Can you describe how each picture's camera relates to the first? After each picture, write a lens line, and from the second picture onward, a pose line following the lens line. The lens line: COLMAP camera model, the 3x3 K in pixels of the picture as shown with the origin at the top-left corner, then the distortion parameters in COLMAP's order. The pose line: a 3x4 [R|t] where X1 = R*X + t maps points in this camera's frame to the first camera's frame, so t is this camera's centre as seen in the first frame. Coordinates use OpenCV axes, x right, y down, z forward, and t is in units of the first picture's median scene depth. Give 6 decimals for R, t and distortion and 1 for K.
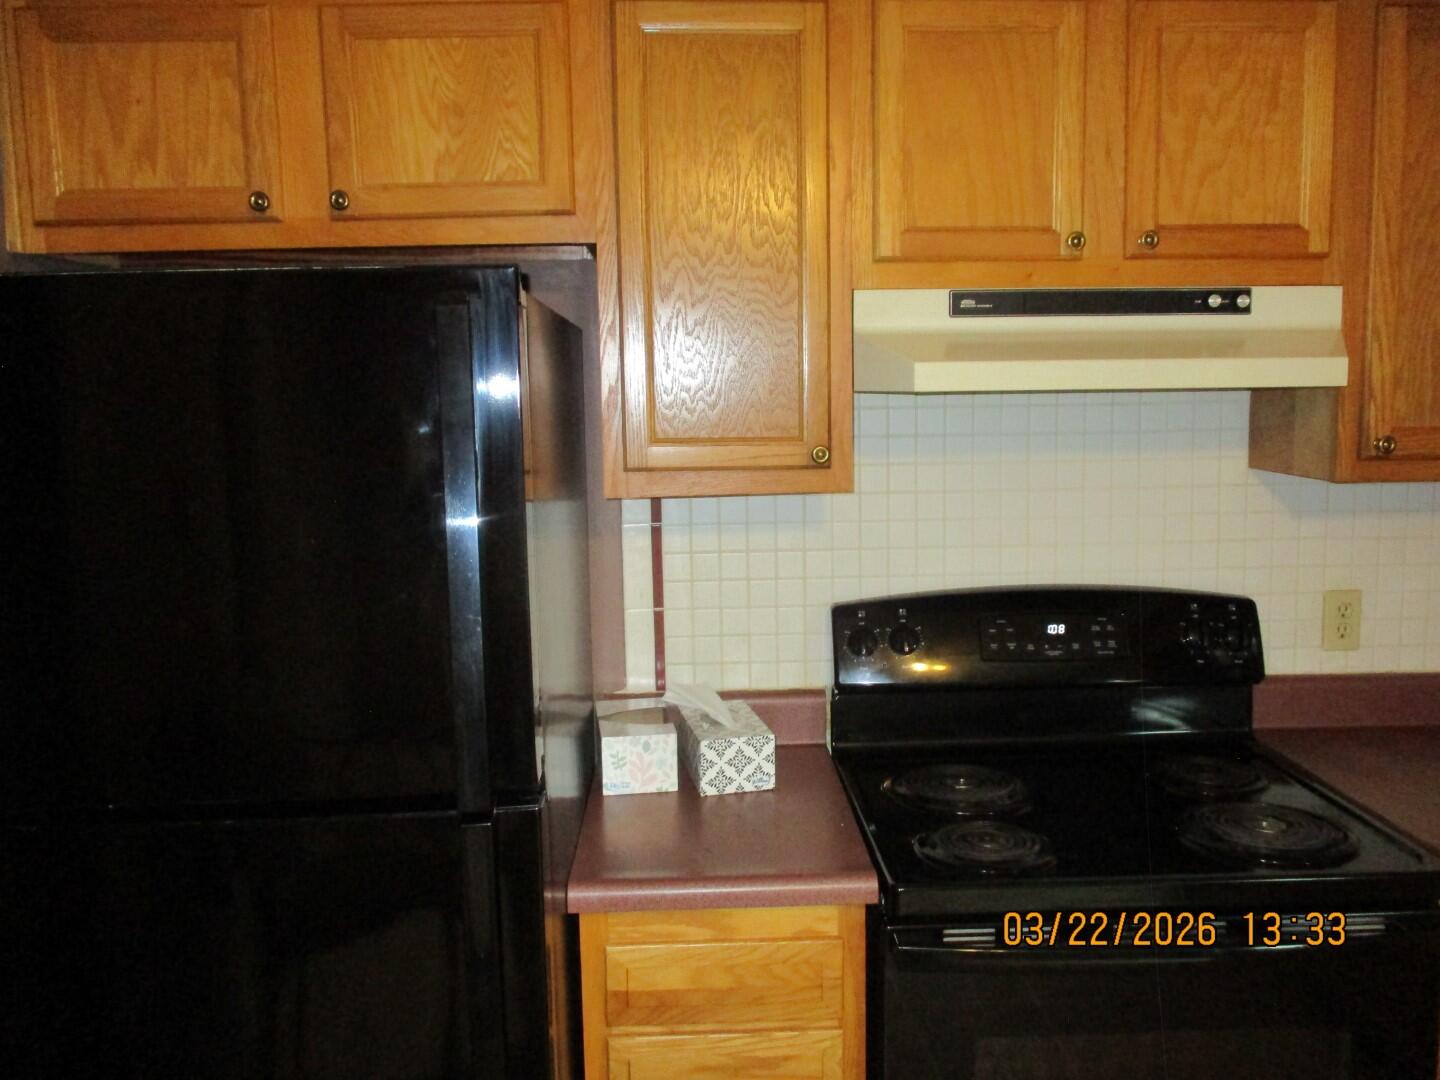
lens RADIAL K [[1193.7, 0, 743.3], [0, 1193.7, 514.8], [0, 0, 1]] dist [-0.039831, -0.002639]
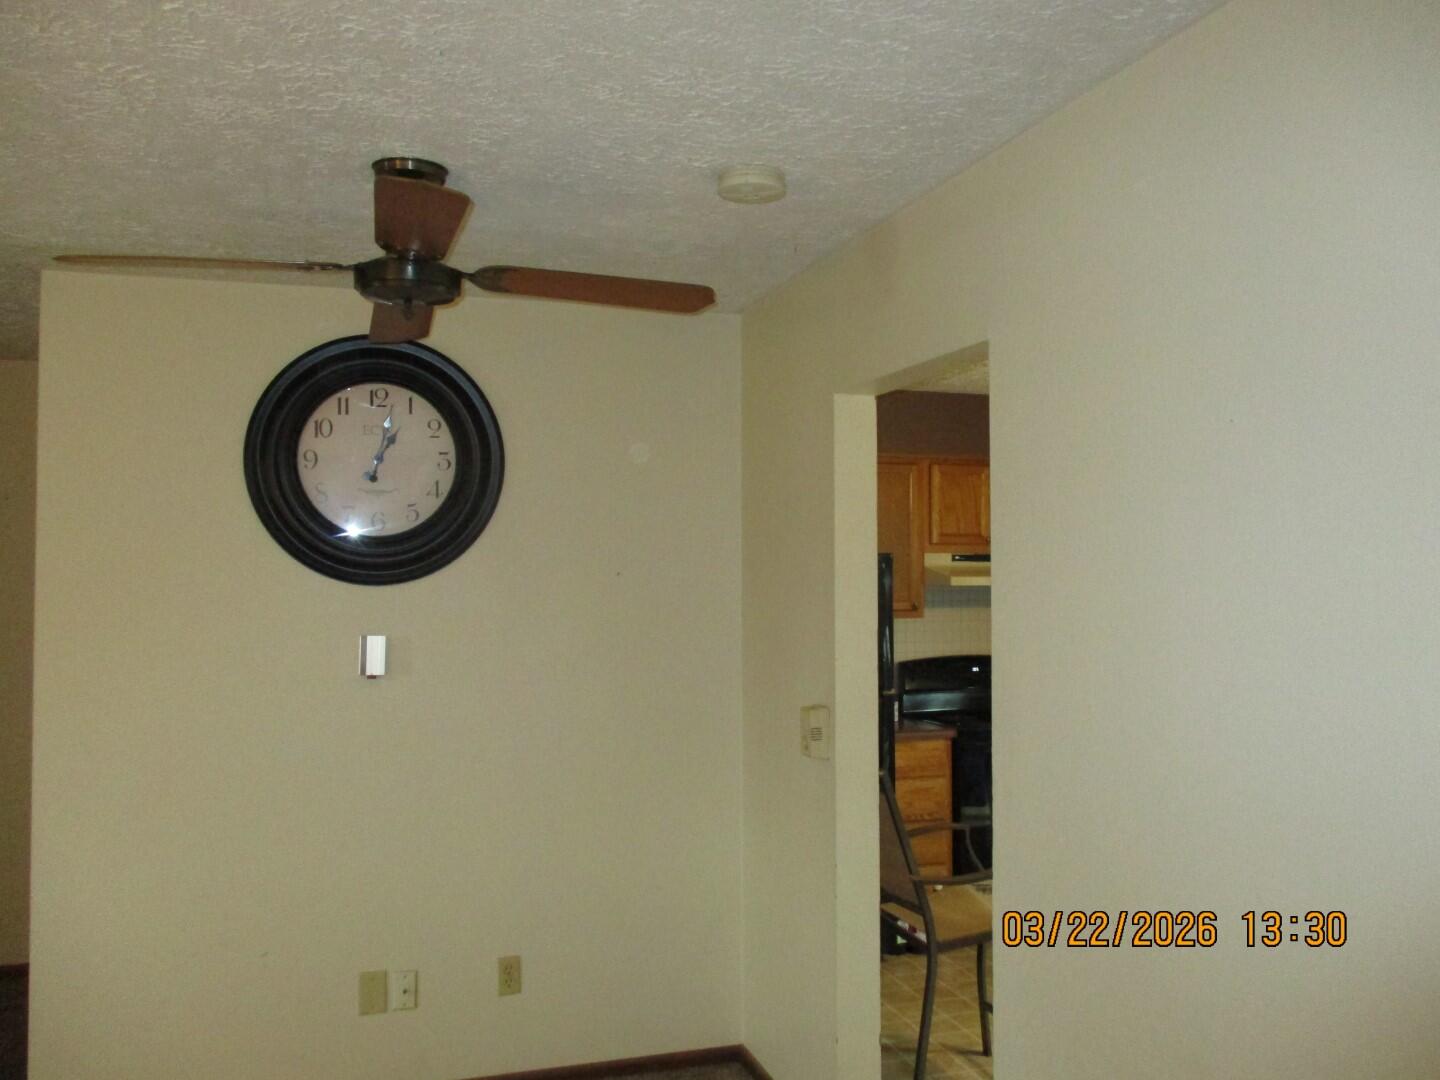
lens RADIAL K [[1207.2, 0, 720.0], [0, 1207.2, 540.0], [0, 0, 1]] dist [-0.016460, 0.028037]
pose [[0.963454, 0.018900, 0.267205, -1.281912], [0.019115, 0.990114, -0.138954, 0.208739], [-0.267190, 0.138984, 0.953569, -1.896282]]
